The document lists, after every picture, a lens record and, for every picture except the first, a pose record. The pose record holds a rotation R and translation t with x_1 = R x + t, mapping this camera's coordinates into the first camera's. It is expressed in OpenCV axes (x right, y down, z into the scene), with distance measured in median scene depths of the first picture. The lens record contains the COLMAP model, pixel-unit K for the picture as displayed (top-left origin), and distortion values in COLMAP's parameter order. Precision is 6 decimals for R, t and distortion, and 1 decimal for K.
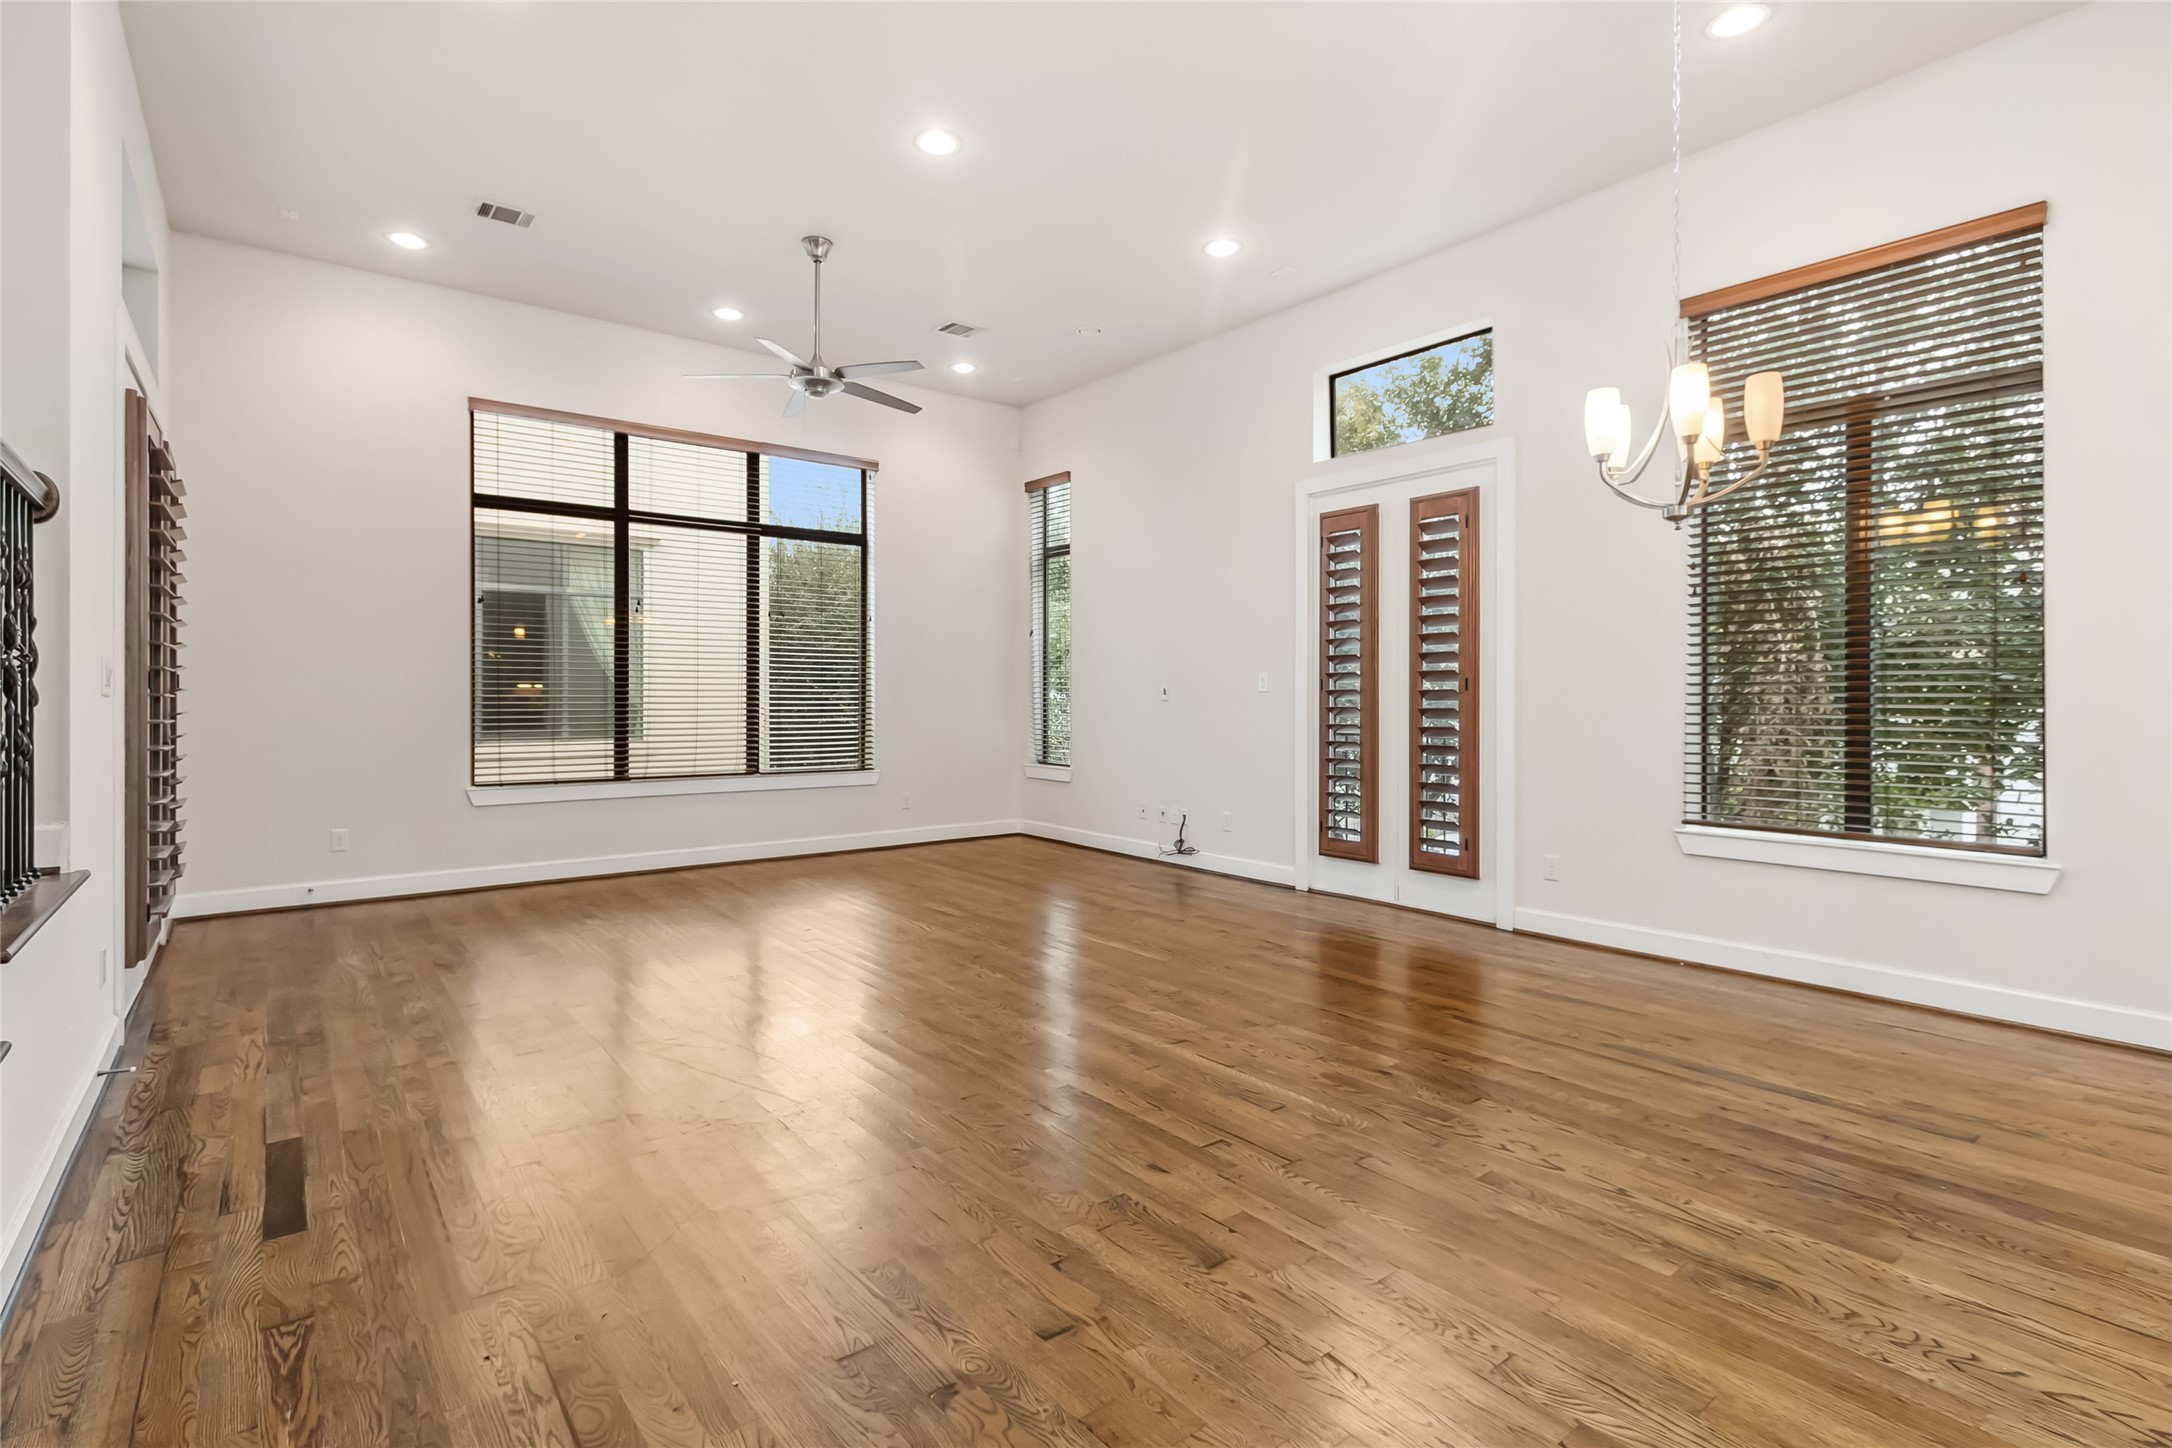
lens RADIAL K [[1014.3, 0, 1083.2], [0, 1014.3, 703.0], [0, 0, 1]] dist [0.002479, 0.000273]
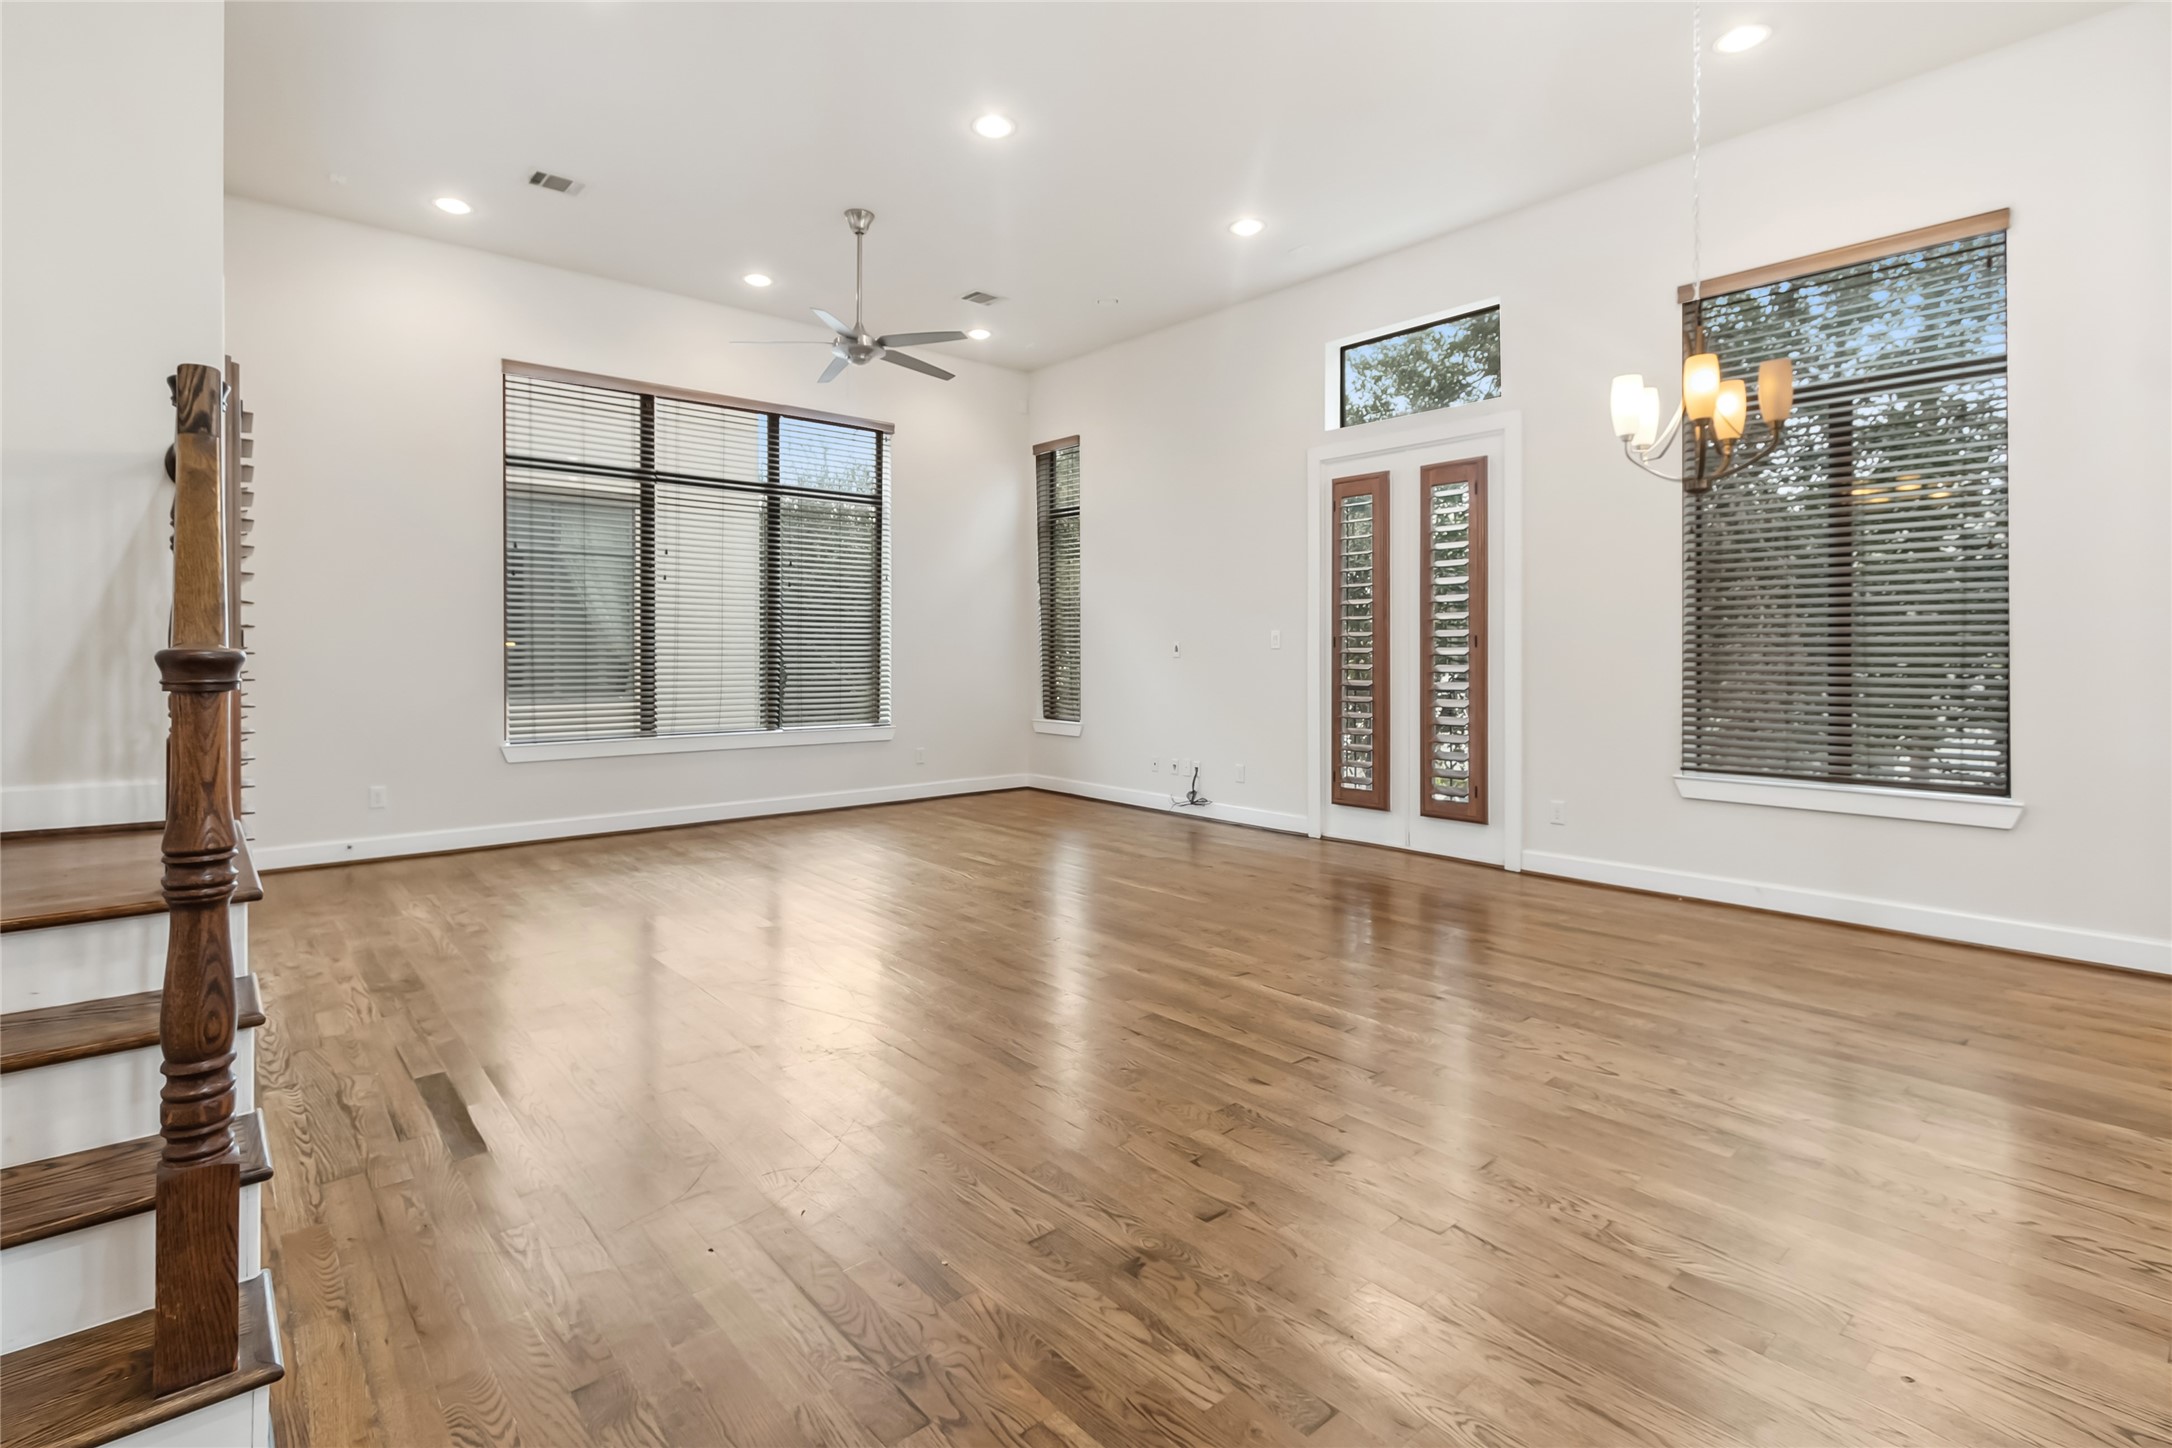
lens RADIAL K [[1011.1, 0, 1091.6], [0, 1011.1, 662.6], [0, 0, 1]] dist [0.001981, 0.000221]
pose [[0.998862, -0.002186, 0.047647, -0.102382], [0.002086, 0.999996, 0.002156, 0.000799], [-0.047652, -0.002054, 0.998862, -0.055836]]
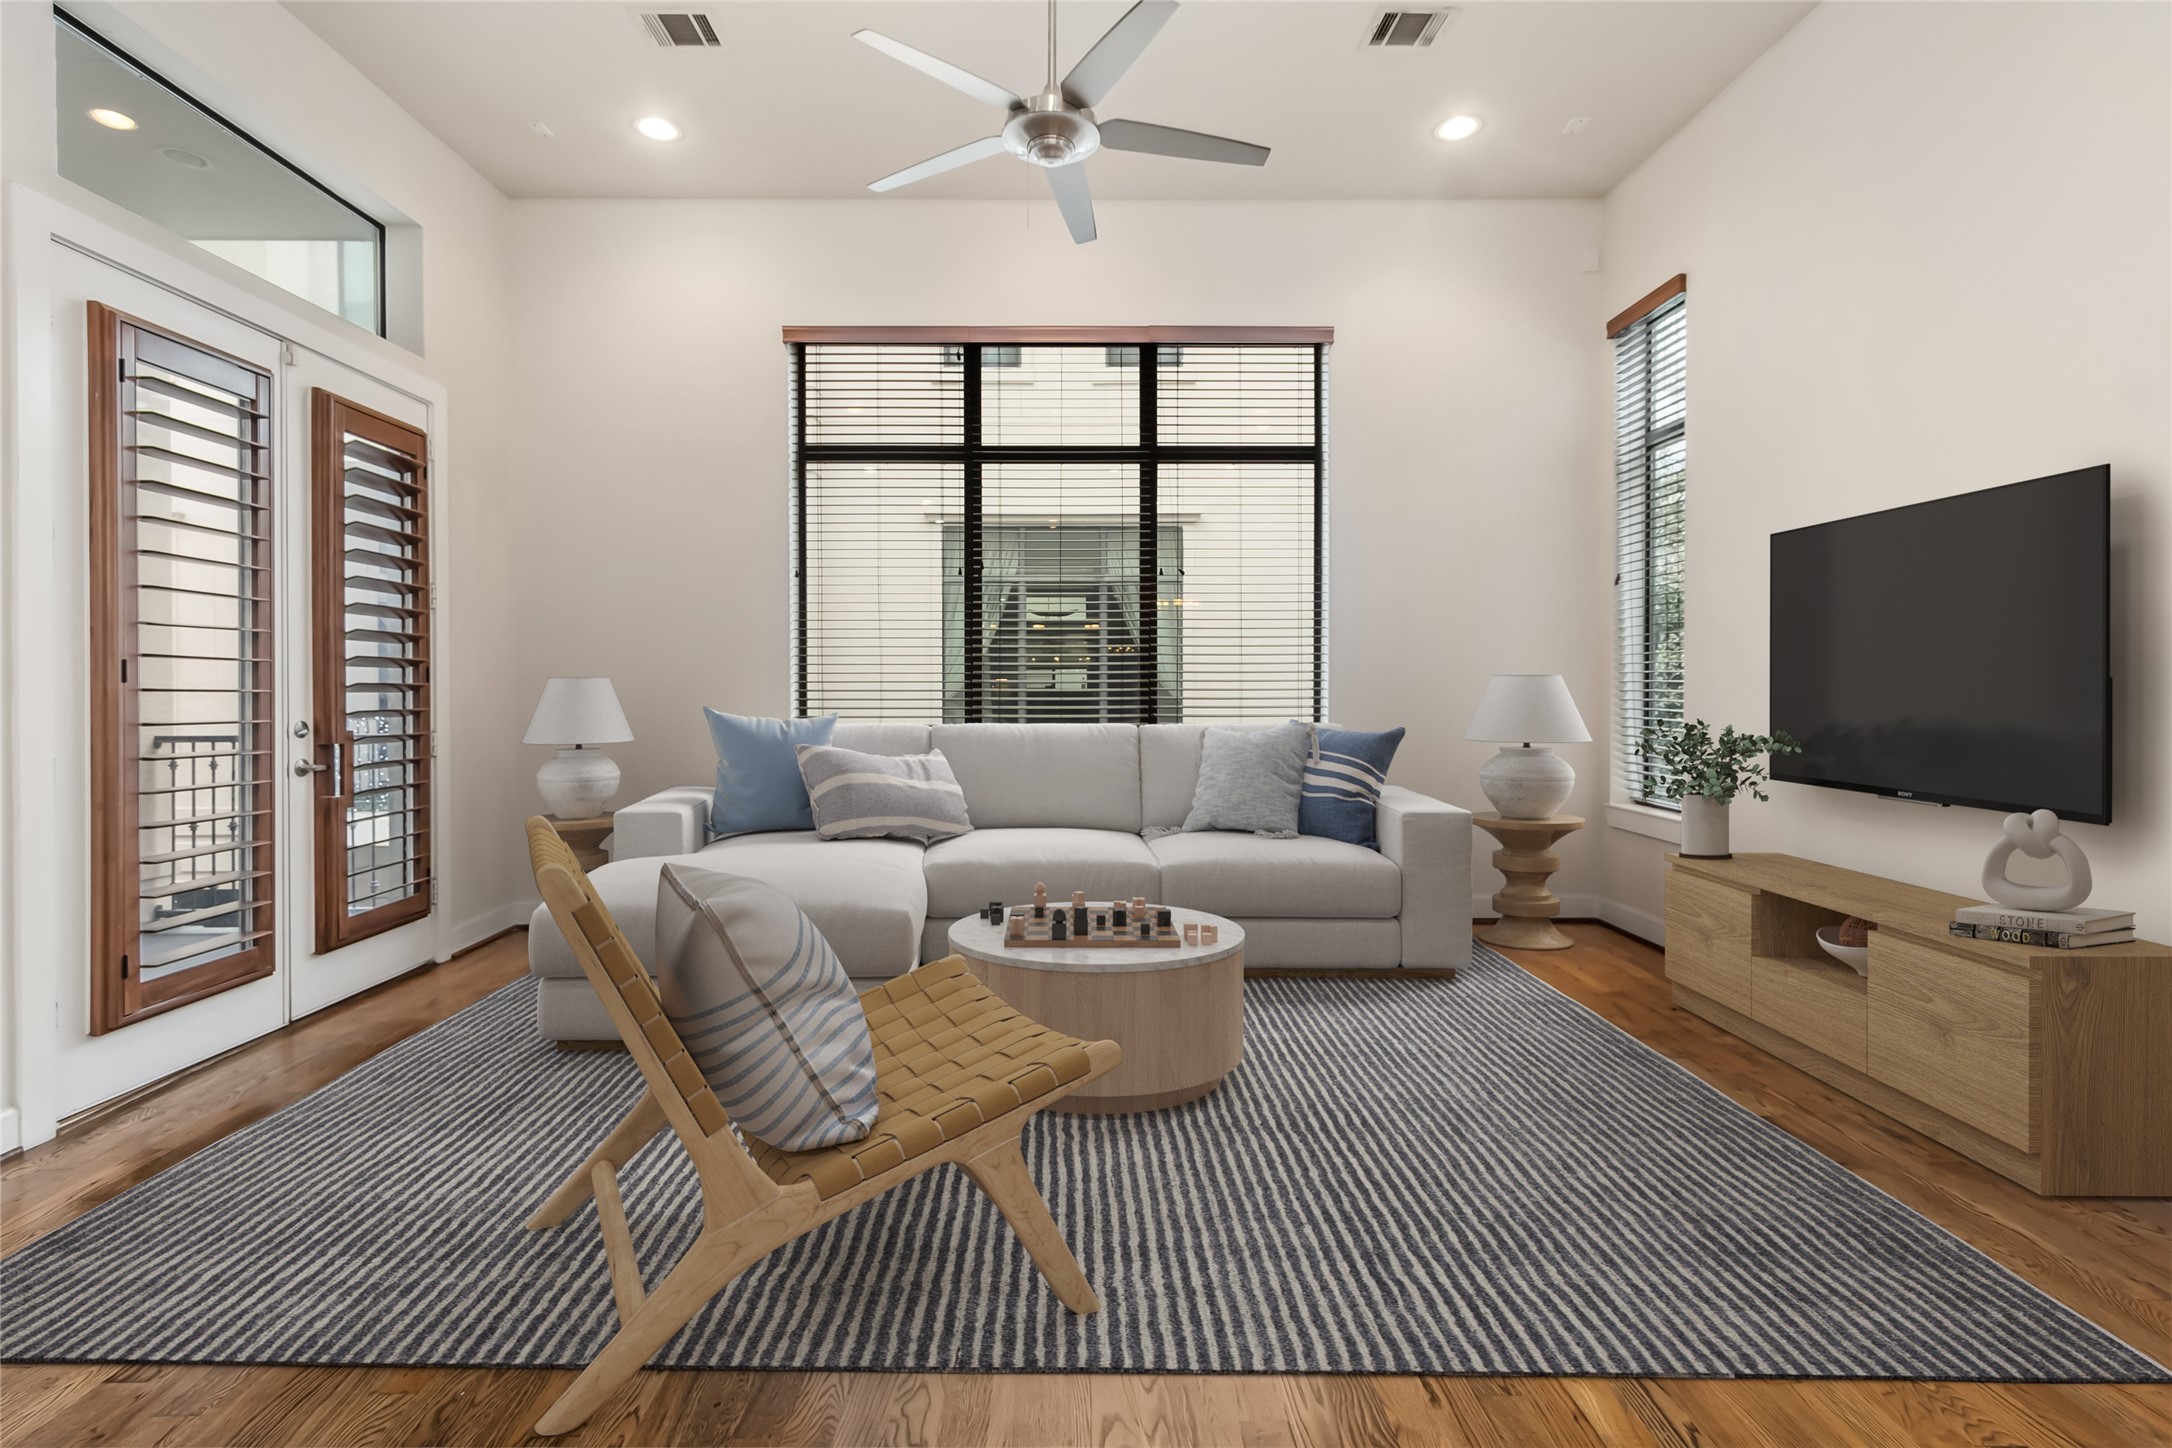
lens RADIAL K [[1014.3, 0, 1083.2], [0, 1014.3, 703.0], [0, 0, 1]] dist [0.002479, 0.000273]
pose [[0.790141, 0.001680, -0.612923, 0.130545], [-0.000790, 0.999998, 0.001723, -0.000030], [0.612925, -0.000878, 0.790141, 0.767465]]
